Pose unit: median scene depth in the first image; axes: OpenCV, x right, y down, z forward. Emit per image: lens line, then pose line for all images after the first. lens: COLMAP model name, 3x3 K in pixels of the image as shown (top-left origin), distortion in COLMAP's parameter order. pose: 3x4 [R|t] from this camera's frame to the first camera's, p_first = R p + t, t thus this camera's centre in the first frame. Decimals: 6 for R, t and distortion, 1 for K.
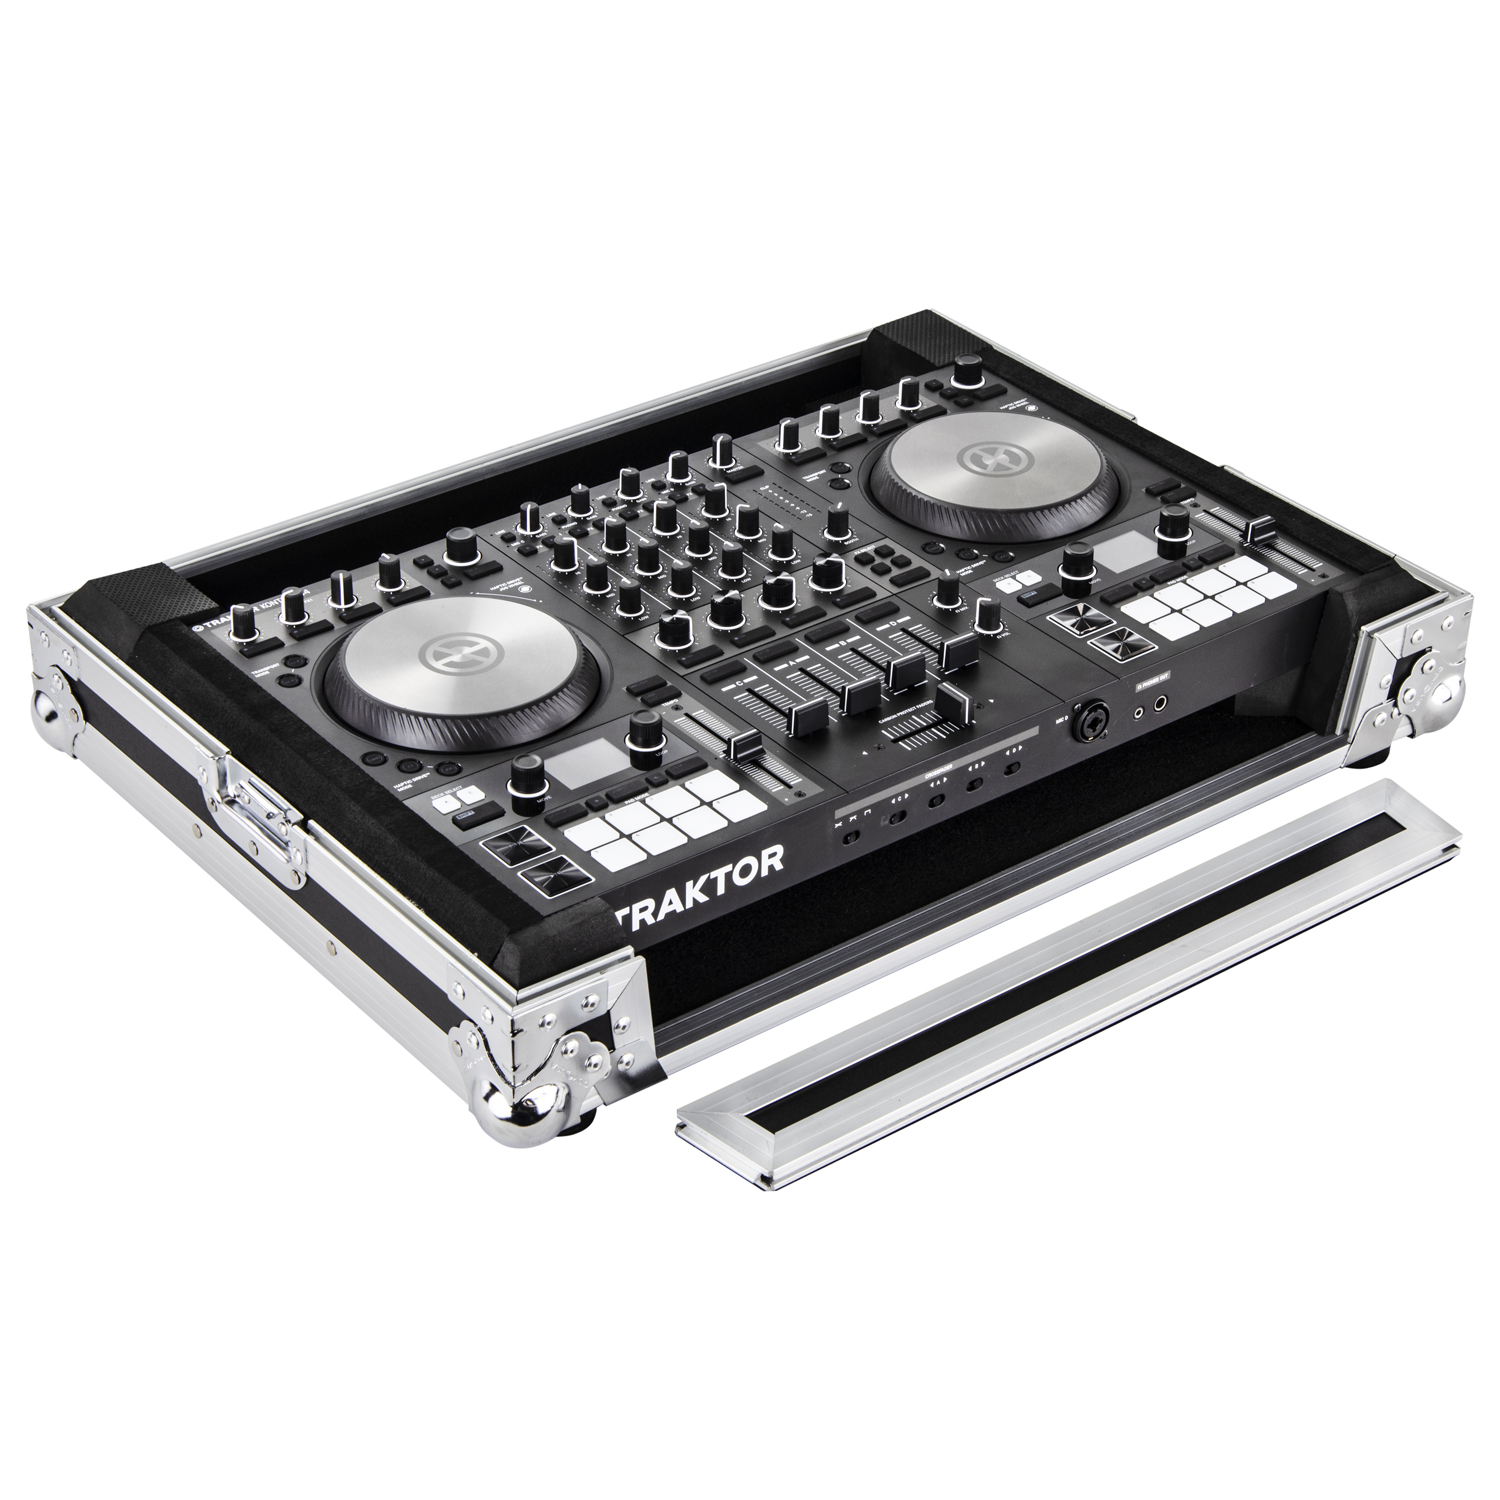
lens RADIAL K [[3424.7, 0, 747.4], [0, 3424.7, 748.5], [0, 0, 1]] dist [0.014003, 0.000000]
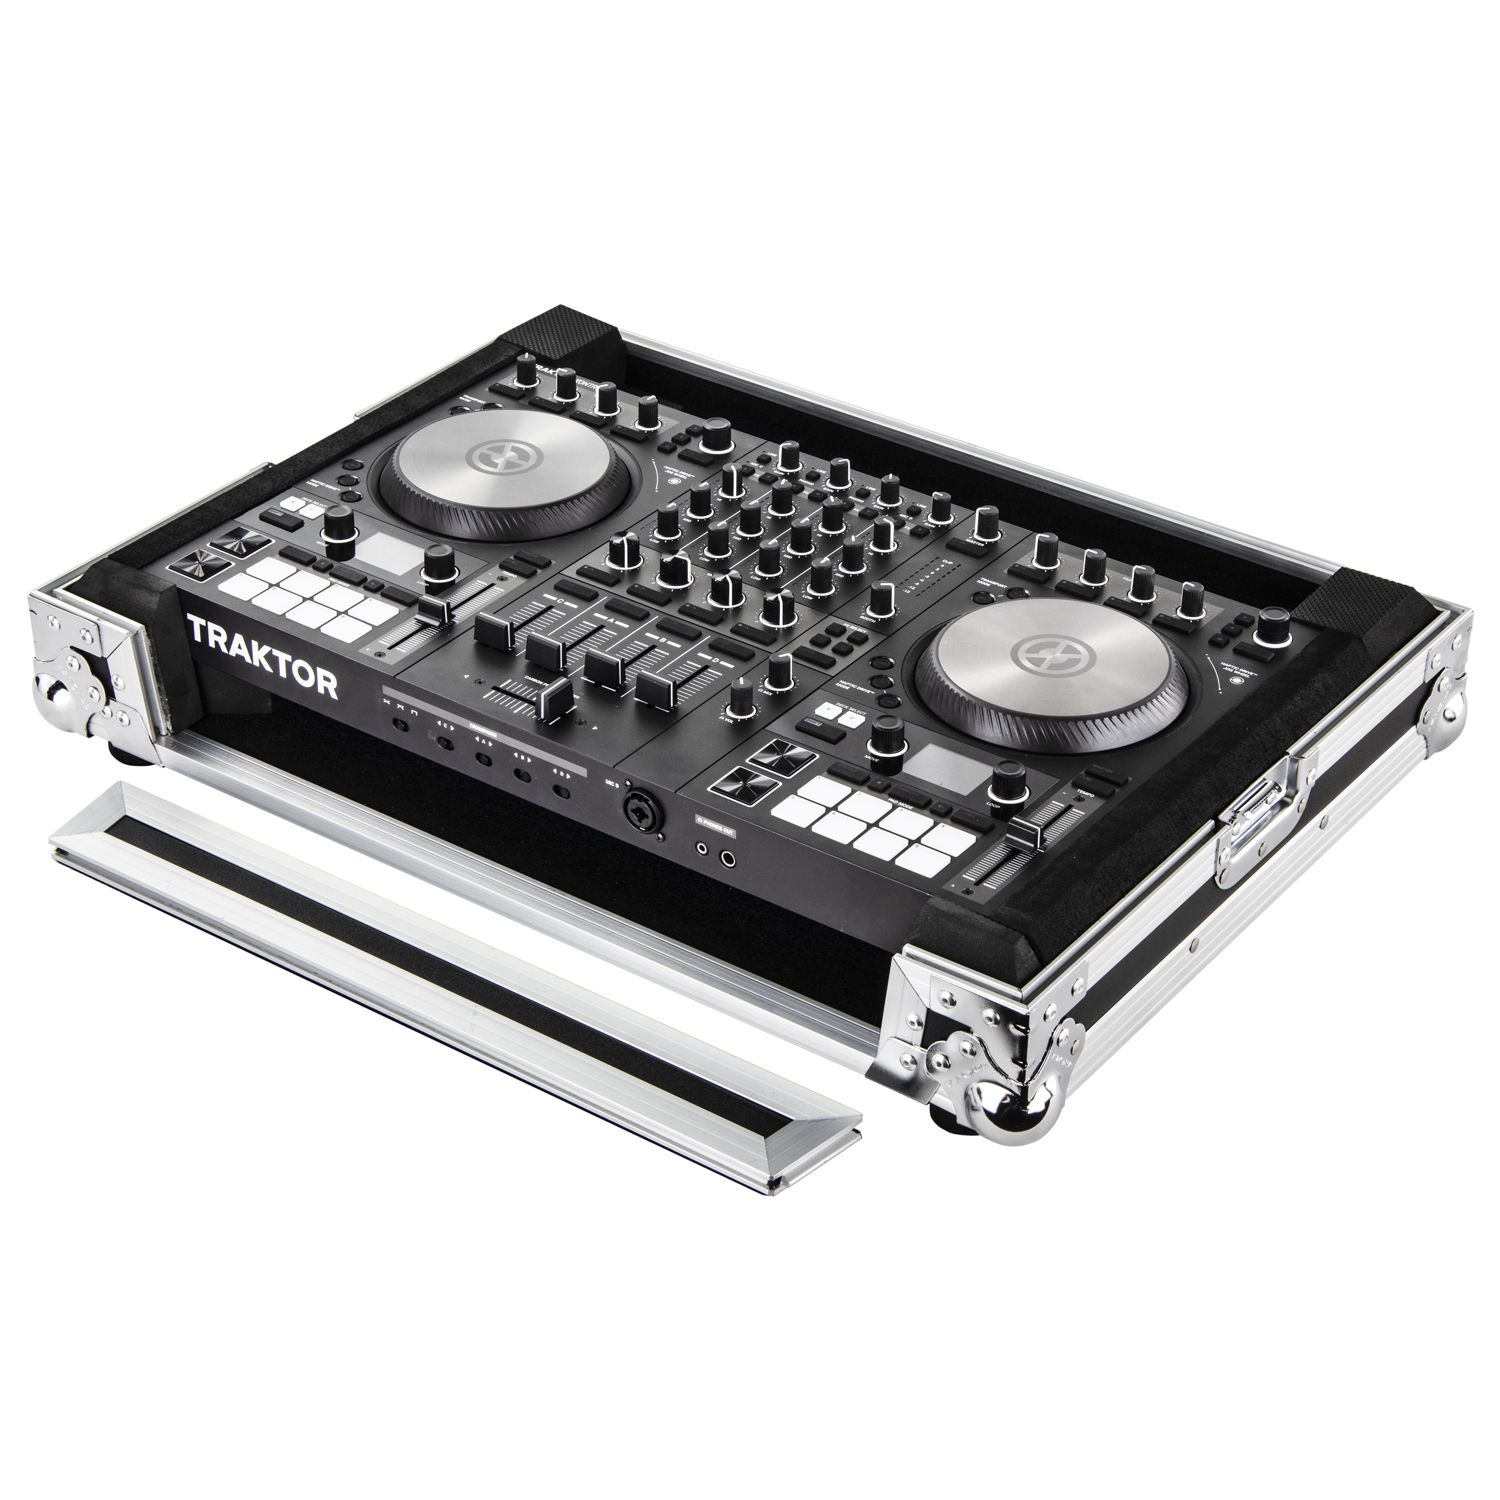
lens RADIAL K [[3424.7, 0, 751.8], [0, 3424.7, 761.1], [0, 0, 1]] dist [0.014003, 0.000000]
pose [[0.298864, 0.509487, -0.806910, 0.892146], [-0.528900, 0.792242, 0.304331, -0.332767], [0.794321, 0.335821, 0.506240, 0.551067]]
